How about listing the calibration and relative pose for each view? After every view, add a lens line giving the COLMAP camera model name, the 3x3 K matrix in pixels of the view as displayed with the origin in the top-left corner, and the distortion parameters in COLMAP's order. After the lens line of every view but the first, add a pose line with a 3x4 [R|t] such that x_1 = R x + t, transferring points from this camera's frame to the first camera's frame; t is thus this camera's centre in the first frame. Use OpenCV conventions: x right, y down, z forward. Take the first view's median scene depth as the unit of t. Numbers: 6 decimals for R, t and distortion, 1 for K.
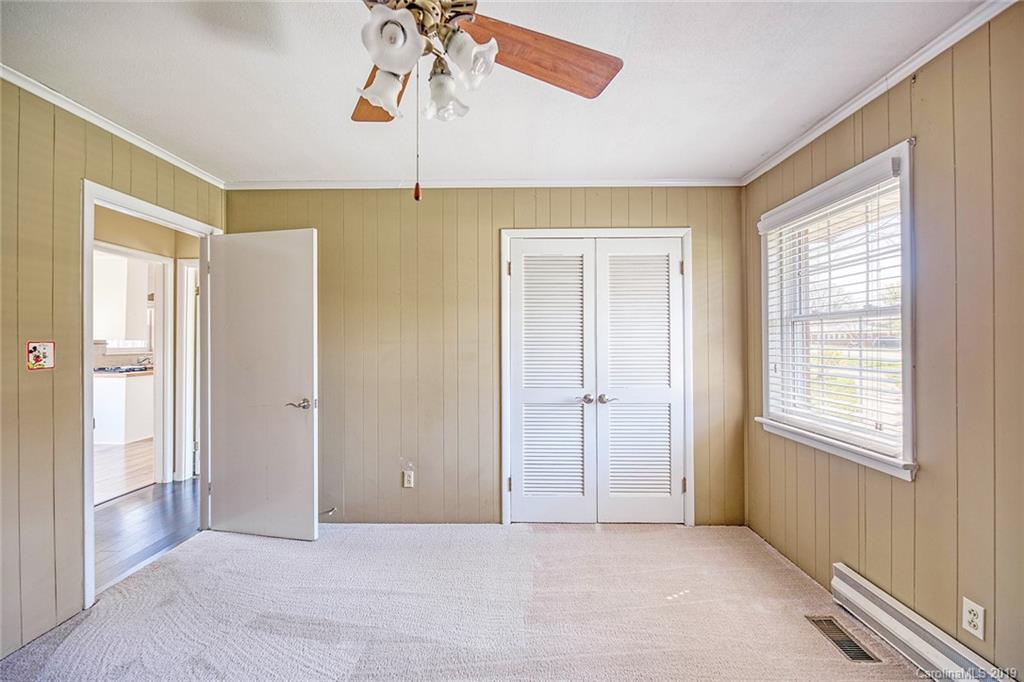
lens RADIAL K [[411.6, 0, 510.1], [0, 411.6, 338.7], [0, 0, 1]] dist [0.005125, -0.005076]
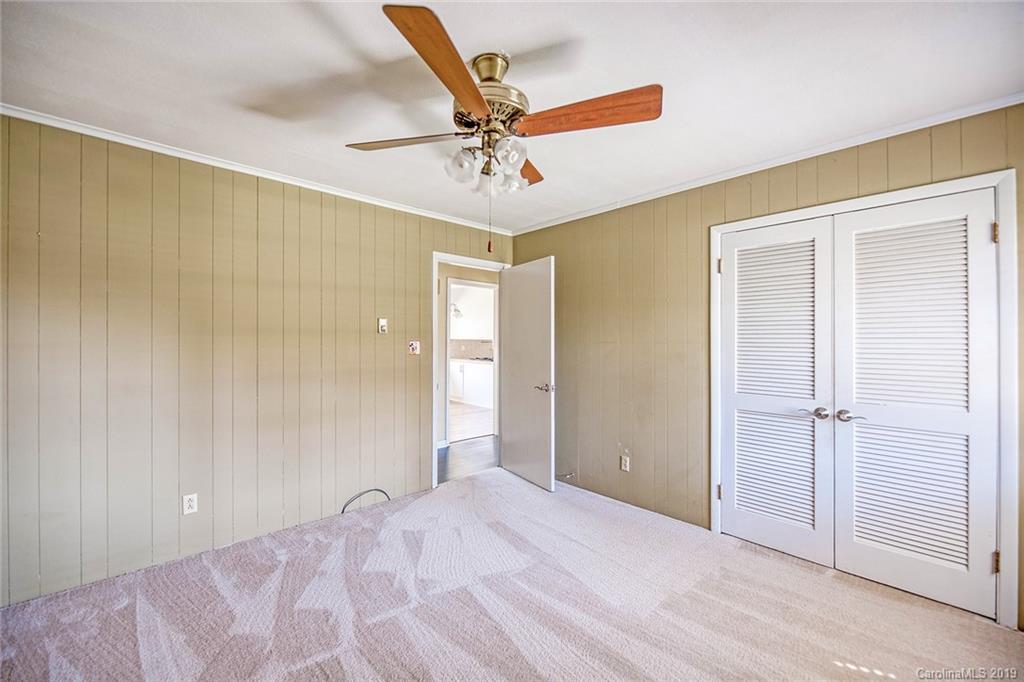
lens RADIAL K [[411.6, 0, 510.1], [0, 411.6, 338.7], [0, 0, 1]] dist [0.005125, -0.005076]
pose [[0.697583, 0.000943, -0.716503, 0.346111], [-0.001237, 0.999999, 0.000112, -0.001509], [0.716503, 0.000808, 0.697584, -0.015766]]
